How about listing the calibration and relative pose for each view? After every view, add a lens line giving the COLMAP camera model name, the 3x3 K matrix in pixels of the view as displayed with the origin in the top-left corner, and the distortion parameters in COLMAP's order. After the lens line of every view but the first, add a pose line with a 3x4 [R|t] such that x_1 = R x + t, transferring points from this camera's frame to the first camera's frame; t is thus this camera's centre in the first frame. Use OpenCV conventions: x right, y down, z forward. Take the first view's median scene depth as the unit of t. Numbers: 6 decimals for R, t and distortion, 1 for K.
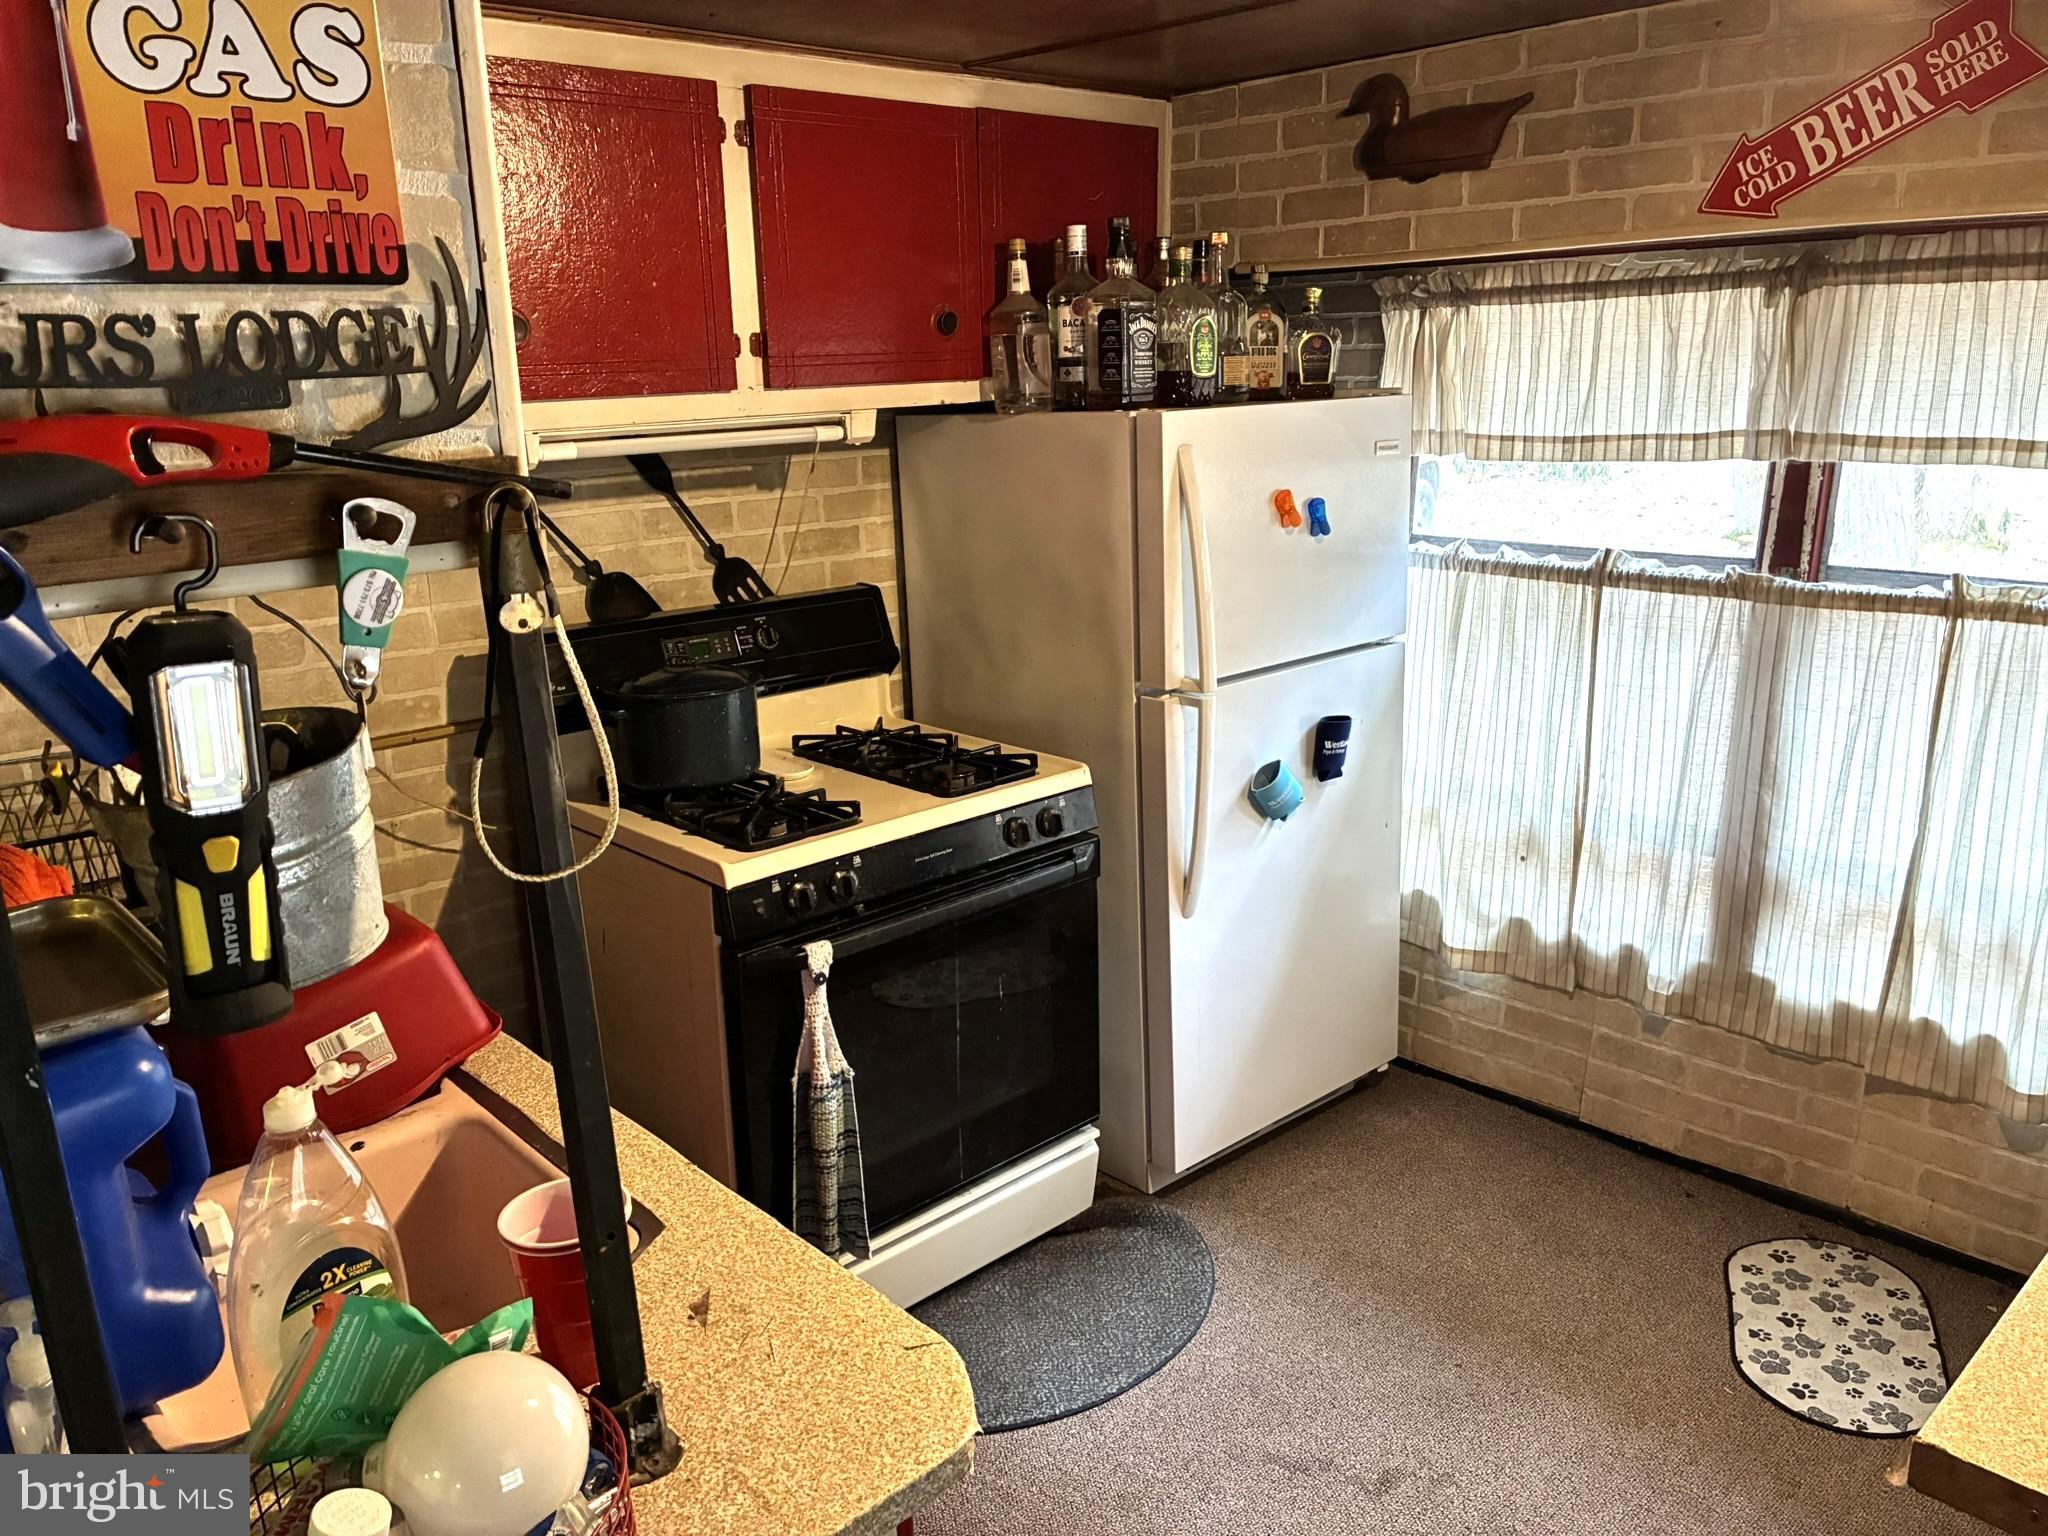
lens RADIAL K [[1532.4, 0, 1038.5], [0, 1532.4, 766.9], [0, 0, 1]] dist [-0.012372, -0.009097]
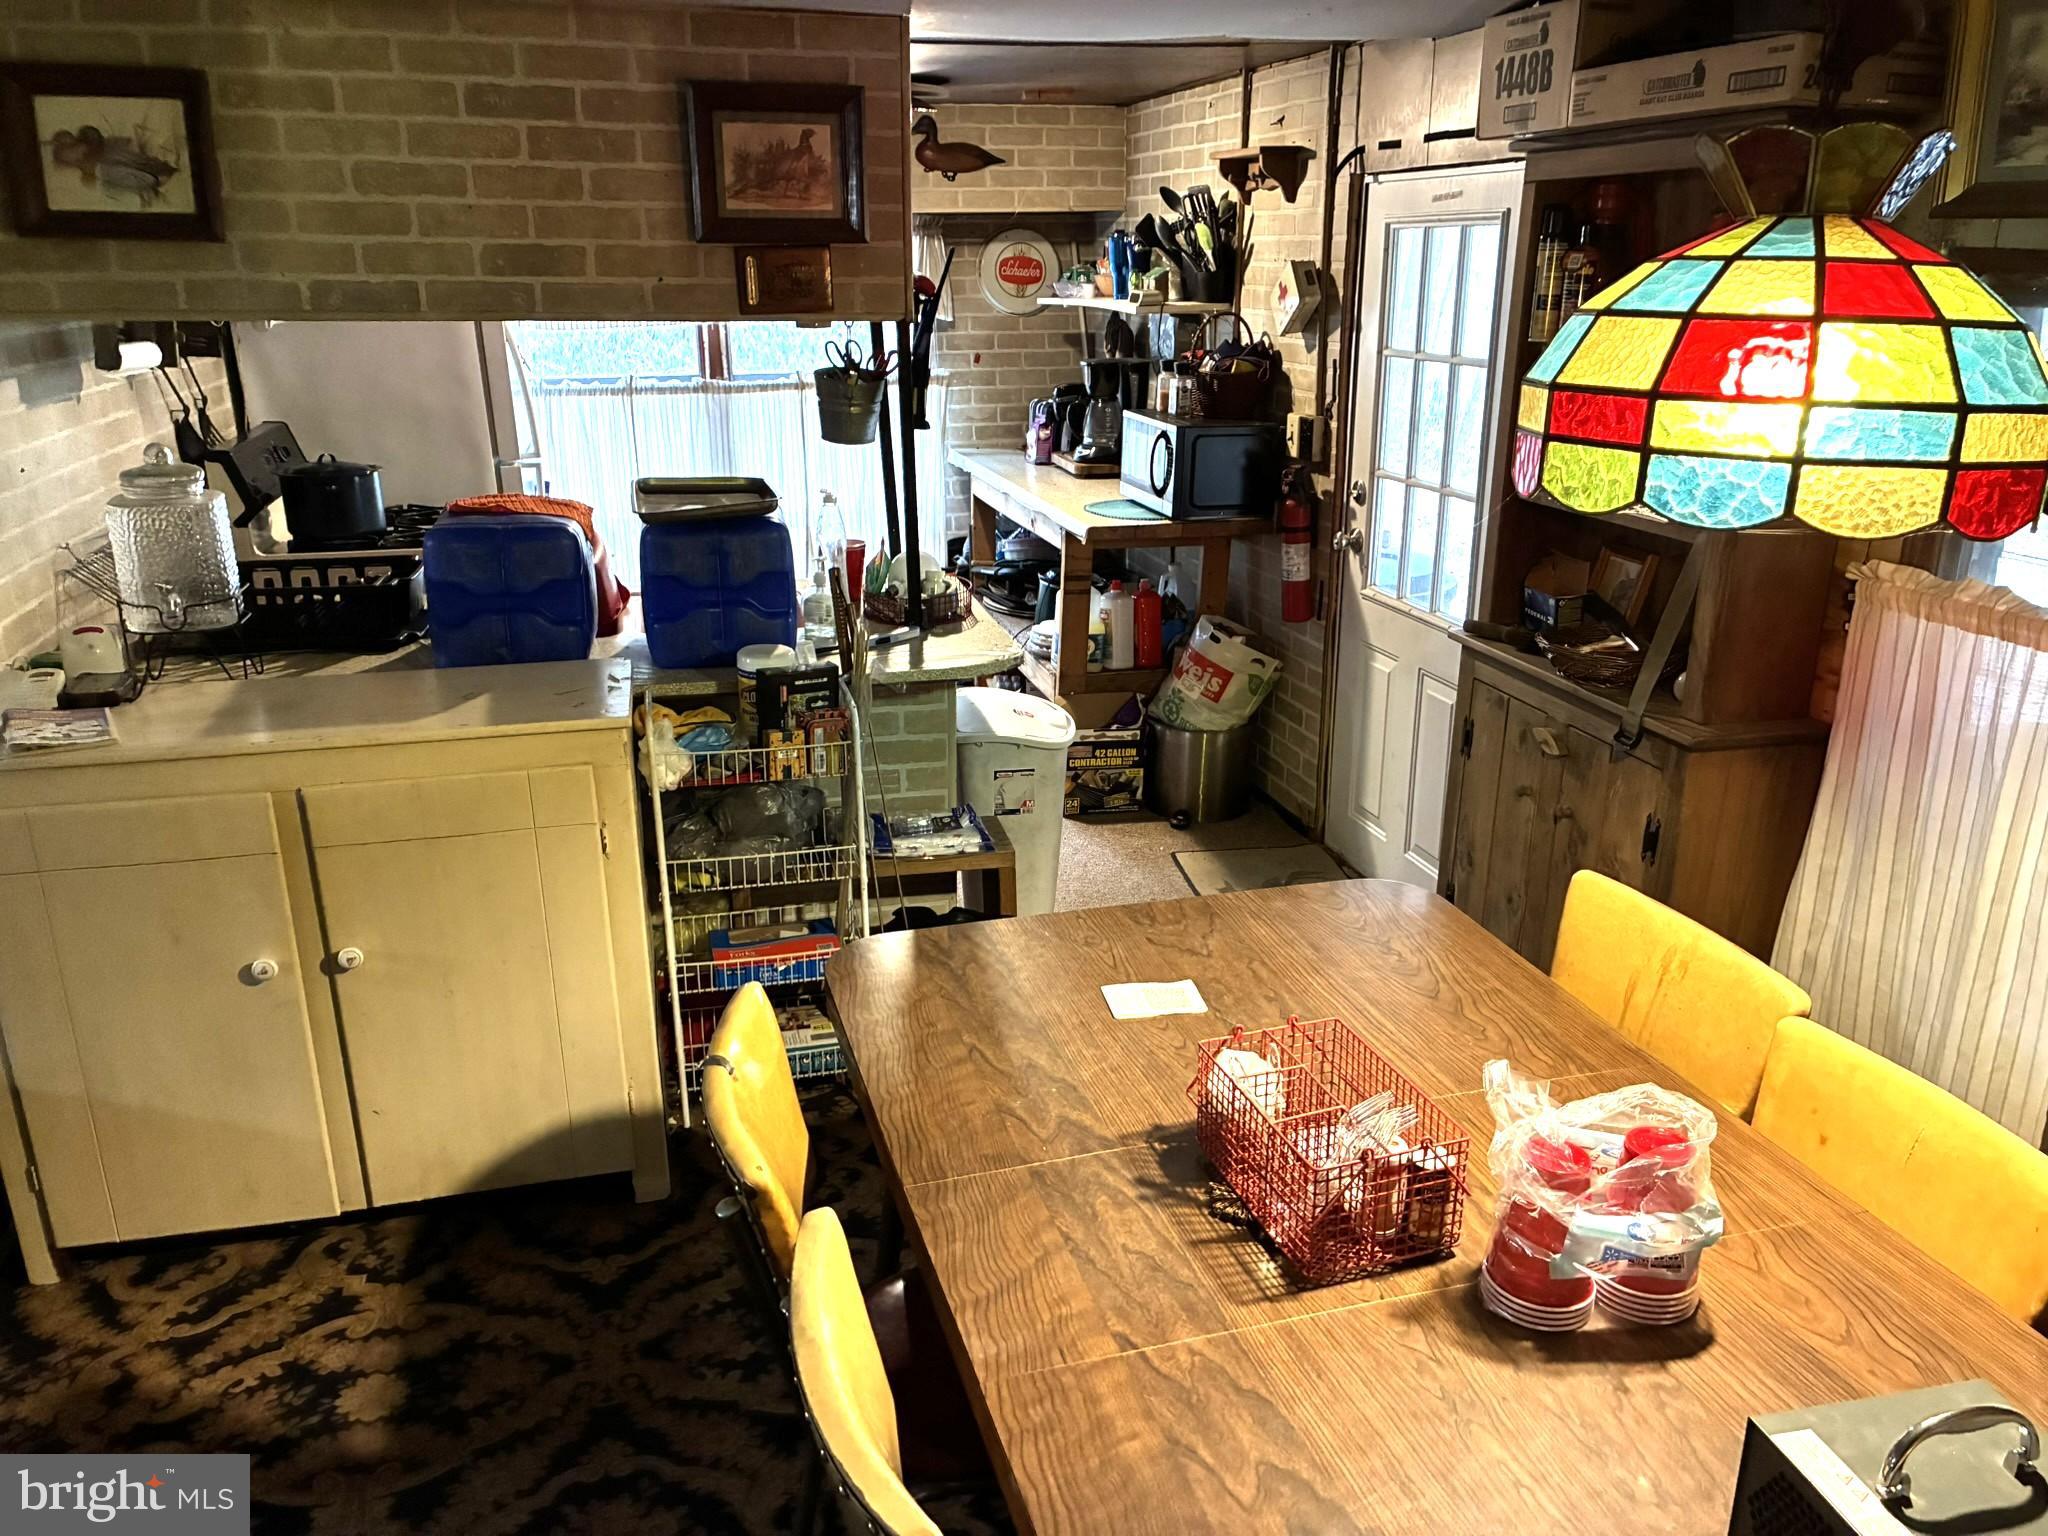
lens RADIAL K [[1532.4, 0, 1038.5], [0, 1532.4, 766.9], [0, 0, 1]] dist [-0.012372, -0.009097]
pose [[0.445082, -0.260951, 0.856625, -1.358810], [0.223340, 0.958718, 0.176009, 0.128777], [-0.867192, 0.112980, 0.484989, -0.436500]]
